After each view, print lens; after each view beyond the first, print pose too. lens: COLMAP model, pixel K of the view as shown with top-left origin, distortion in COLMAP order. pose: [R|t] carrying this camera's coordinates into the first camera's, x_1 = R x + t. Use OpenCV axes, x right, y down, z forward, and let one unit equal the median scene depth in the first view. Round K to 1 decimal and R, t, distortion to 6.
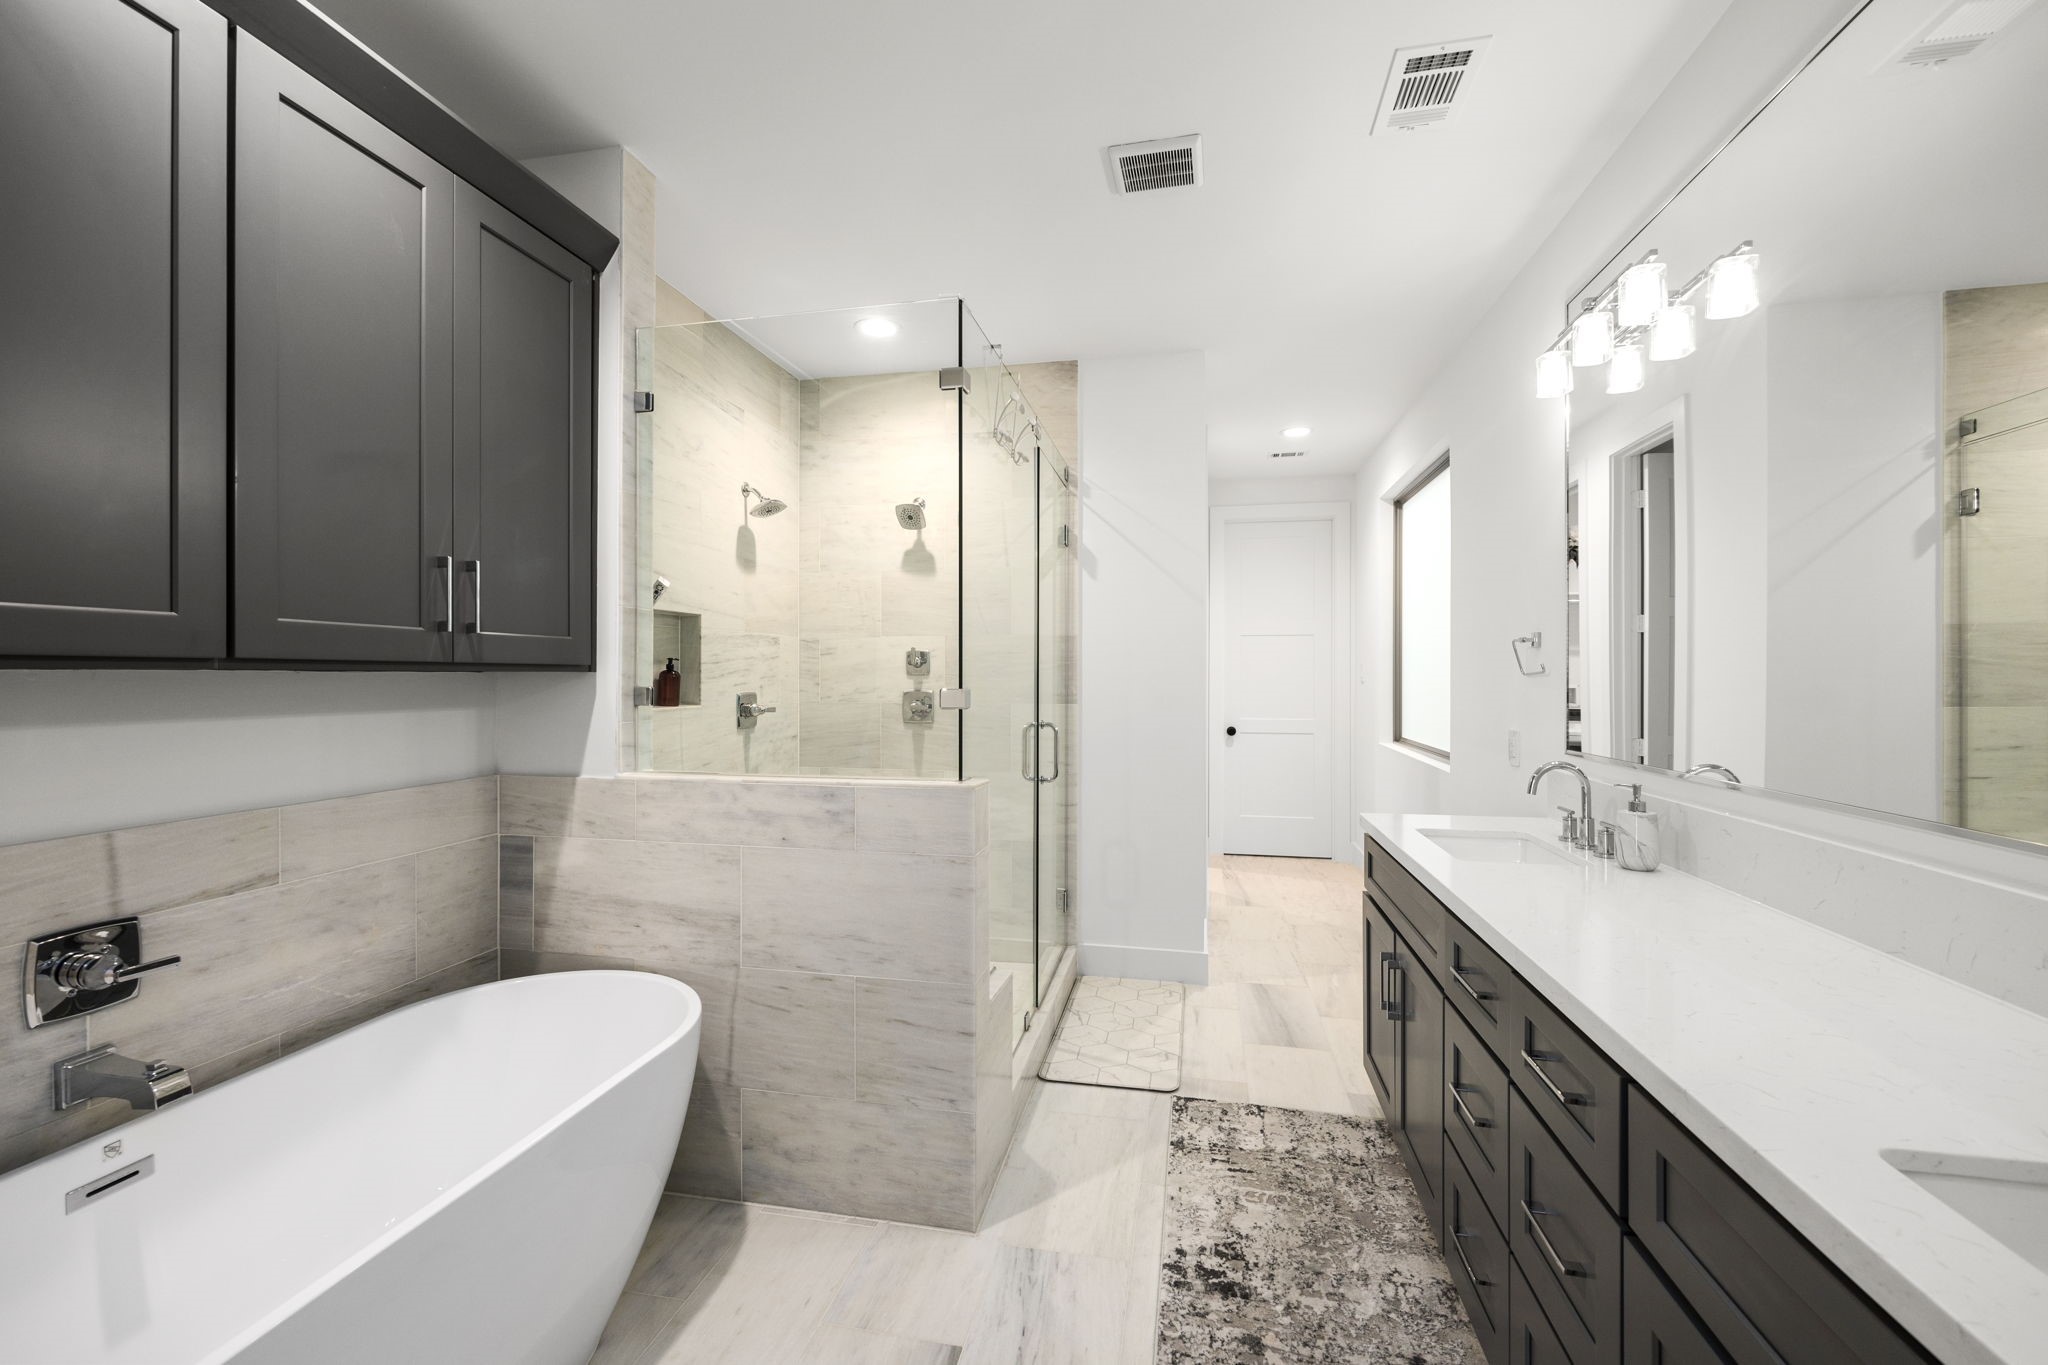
lens RADIAL K [[830.4, 0, 1024.9], [0, 830.4, 679.0], [0, 0, 1]] dist [0.001235, 0.000744]
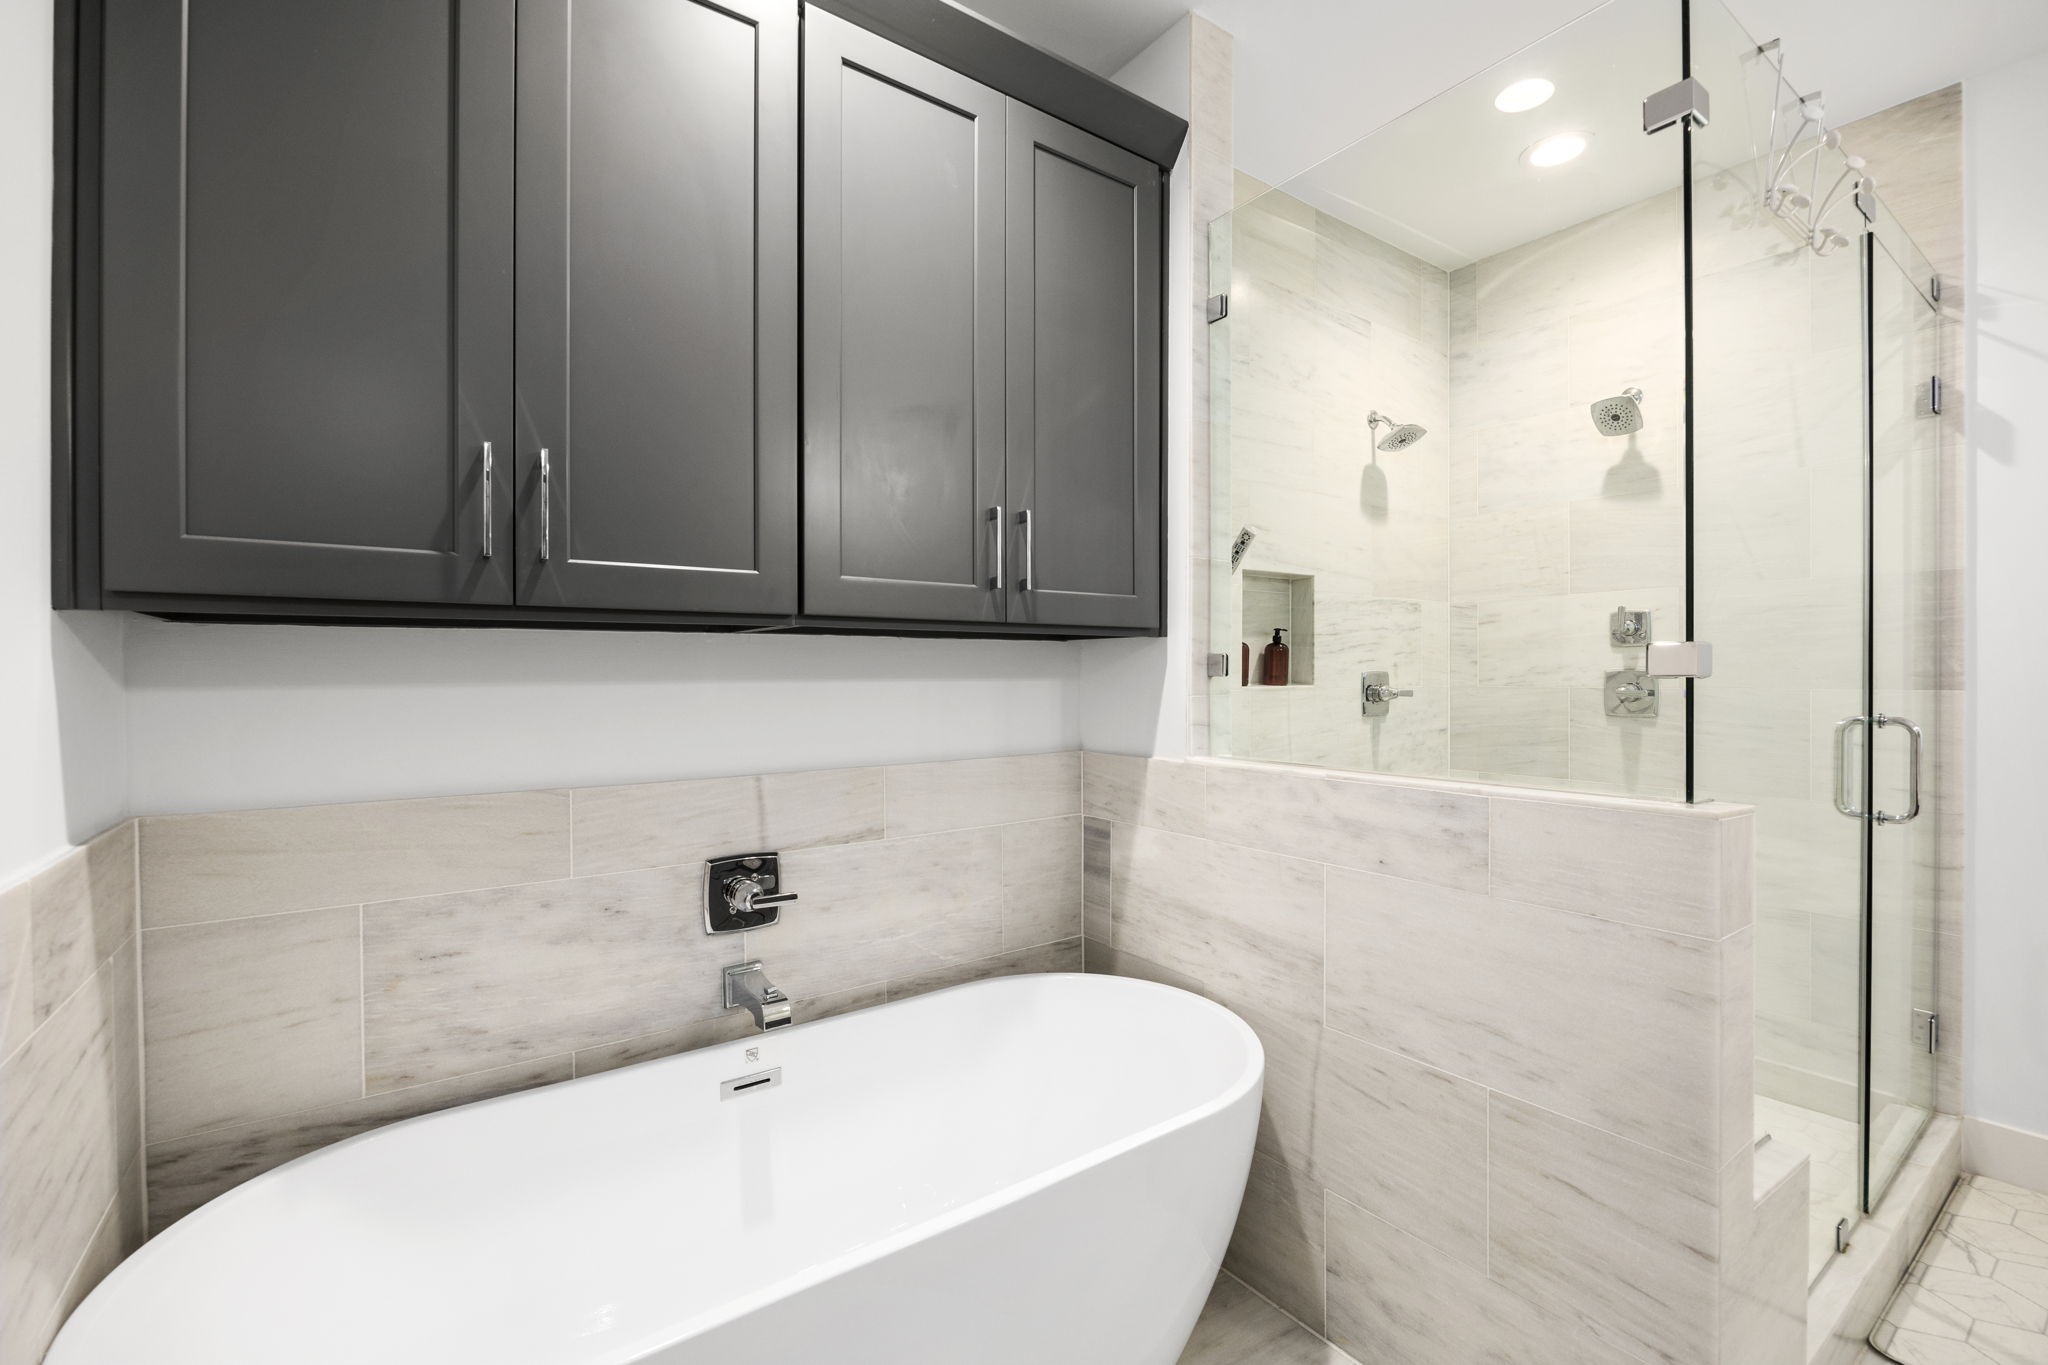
lens RADIAL K [[881.3, 0, 1034.8], [0, 881.3, 680.9], [0, 0, 1]] dist [-0.008537, -0.000314]
pose [[0.735803, 0.000050, -0.677196, -0.000562], [0.003937, 0.999983, 0.004351, 0.032317], [0.677184, -0.005868, 0.735790, 0.237435]]
